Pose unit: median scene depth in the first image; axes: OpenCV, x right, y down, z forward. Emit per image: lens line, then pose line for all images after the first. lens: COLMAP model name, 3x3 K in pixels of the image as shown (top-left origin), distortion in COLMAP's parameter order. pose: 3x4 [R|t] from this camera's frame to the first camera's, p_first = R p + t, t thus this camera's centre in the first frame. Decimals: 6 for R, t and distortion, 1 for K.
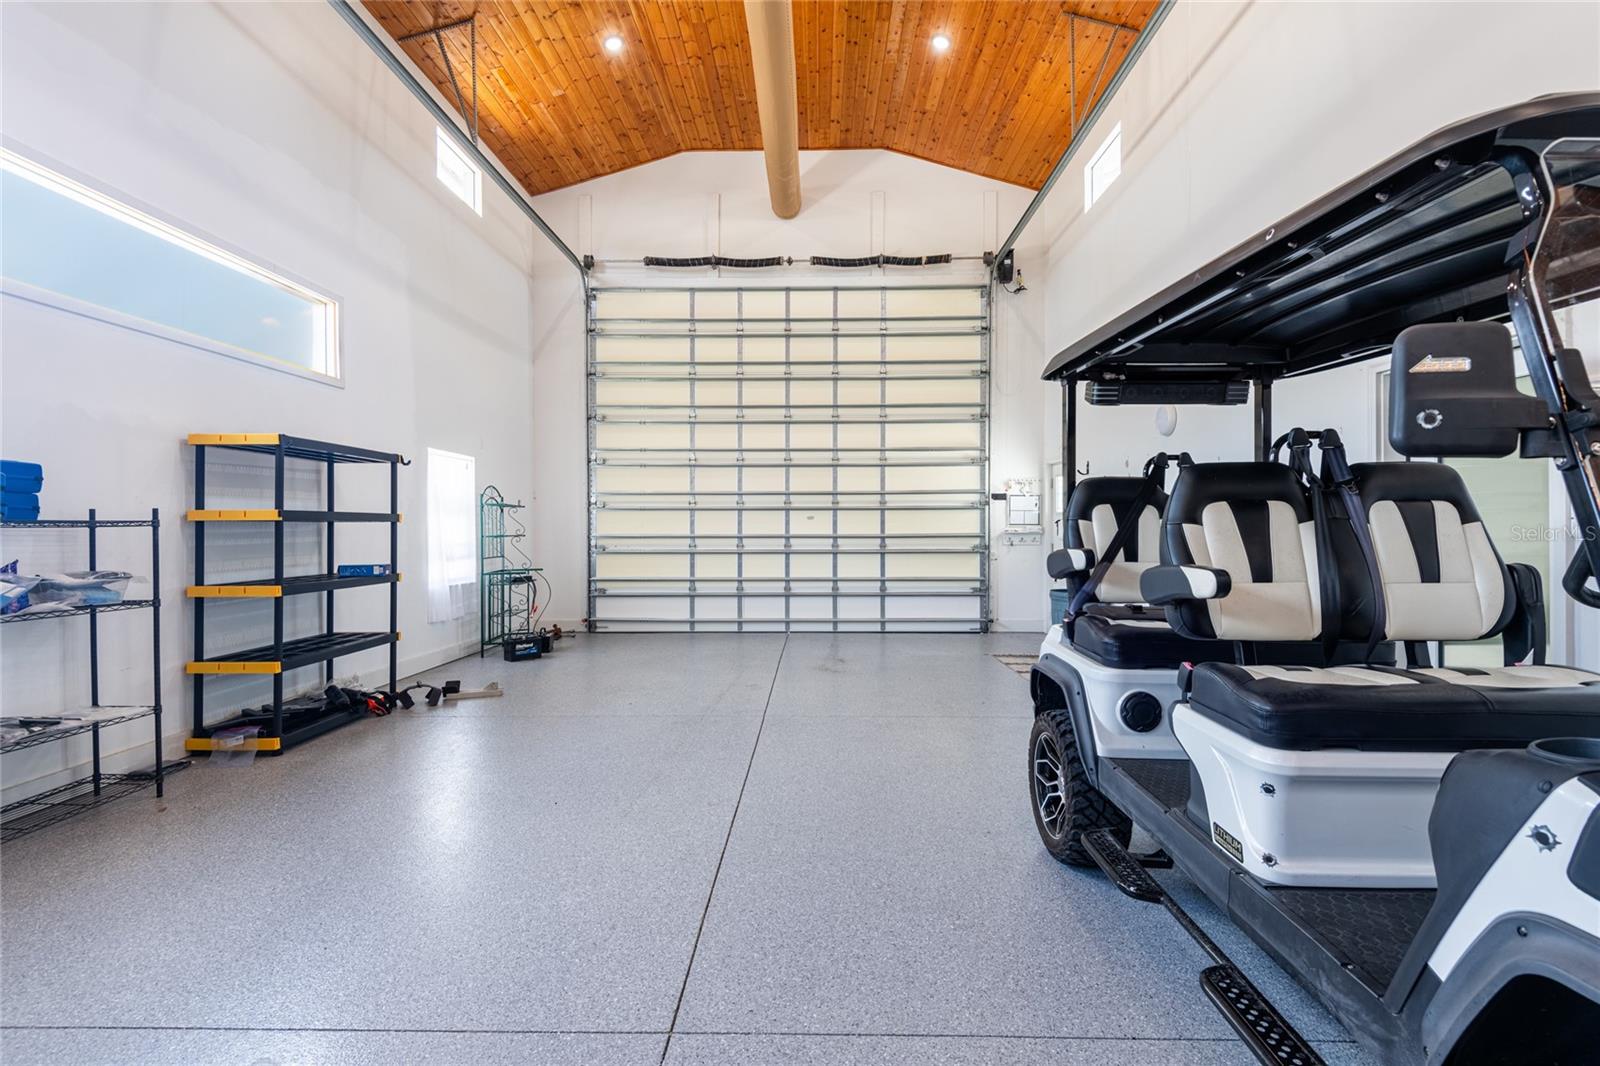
lens RADIAL K [[733.7, 0, 795.6], [0, 733.7, 526.7], [0, 0, 1]] dist [0.049631, -0.037260]
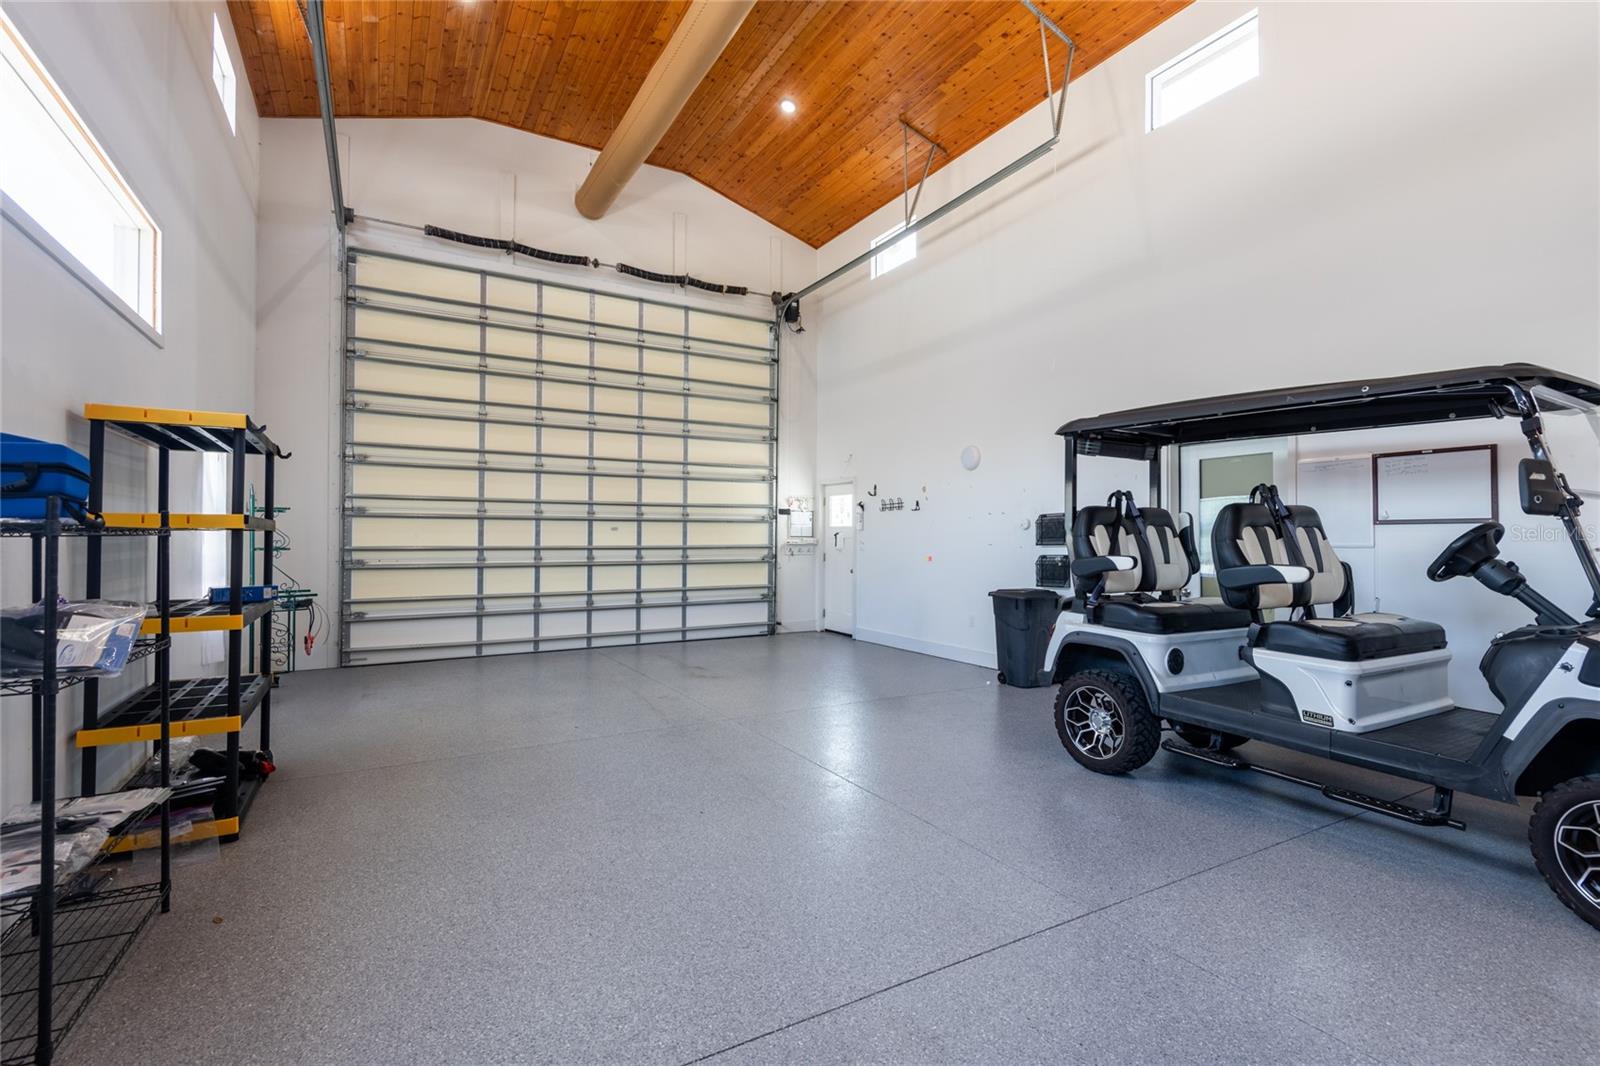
lens RADIAL K [[742.3, 0, 808.9], [0, 742.3, 533.3], [0, 0, 1]] dist [0.037172, -0.031137]
pose [[0.851302, 0.007203, 0.524627, -0.280979], [-0.004432, 0.999969, -0.006538, -0.000872], [-0.524658, 0.003241, 0.851307, 0.020965]]
